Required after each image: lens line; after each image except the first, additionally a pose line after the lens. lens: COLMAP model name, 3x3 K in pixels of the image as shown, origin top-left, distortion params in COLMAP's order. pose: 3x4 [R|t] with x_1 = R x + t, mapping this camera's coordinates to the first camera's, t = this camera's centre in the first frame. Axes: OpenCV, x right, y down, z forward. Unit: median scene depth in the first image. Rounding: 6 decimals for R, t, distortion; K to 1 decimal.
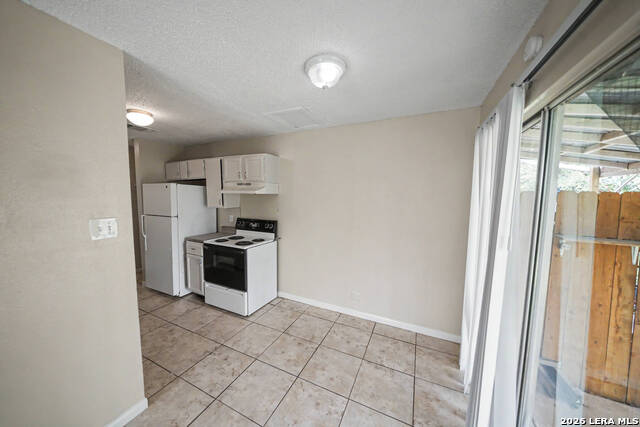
lens RADIAL K [[216.5, 0, 315.6], [0, 216.5, 215.8], [0, 0, 1]] dist [-0.003168, -0.000081]
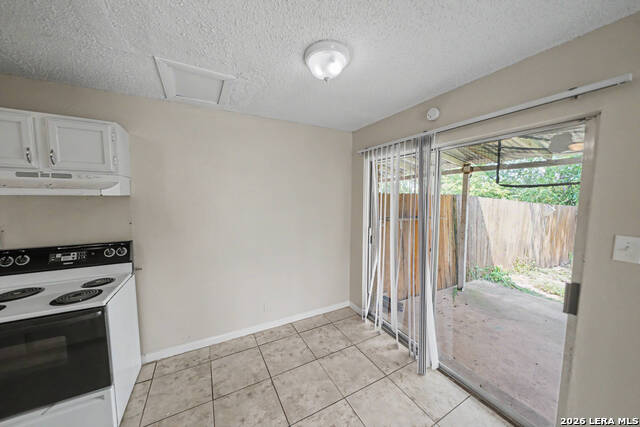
lens RADIAL K [[216.5, 0, 315.6], [0, 216.5, 215.8], [0, 0, 1]] dist [-0.003168, -0.000081]
pose [[0.591664, -0.080353, 0.802170, -0.373772], [0.074099, 0.996229, 0.045138, -0.036832], [-0.802772, 0.032733, 0.595387, 0.260095]]
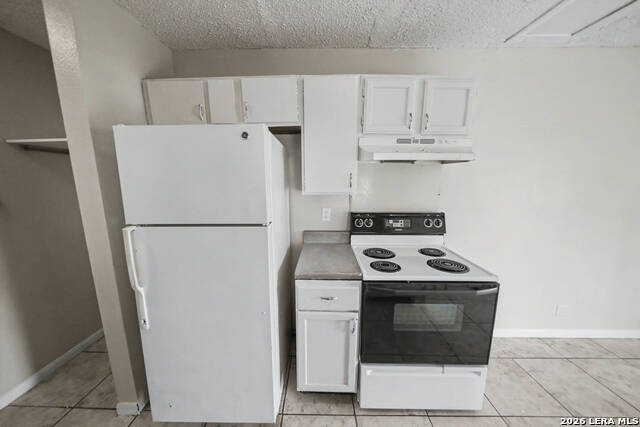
lens RADIAL K [[216.5, 0, 315.6], [0, 216.5, 215.8], [0, 0, 1]] dist [-0.003168, -0.000081]
pose [[0.907071, -0.083826, 0.412548, -0.755529], [0.049634, 0.994435, 0.092928, -0.039890], [-0.418042, -0.063816, 0.906183, 0.668453]]
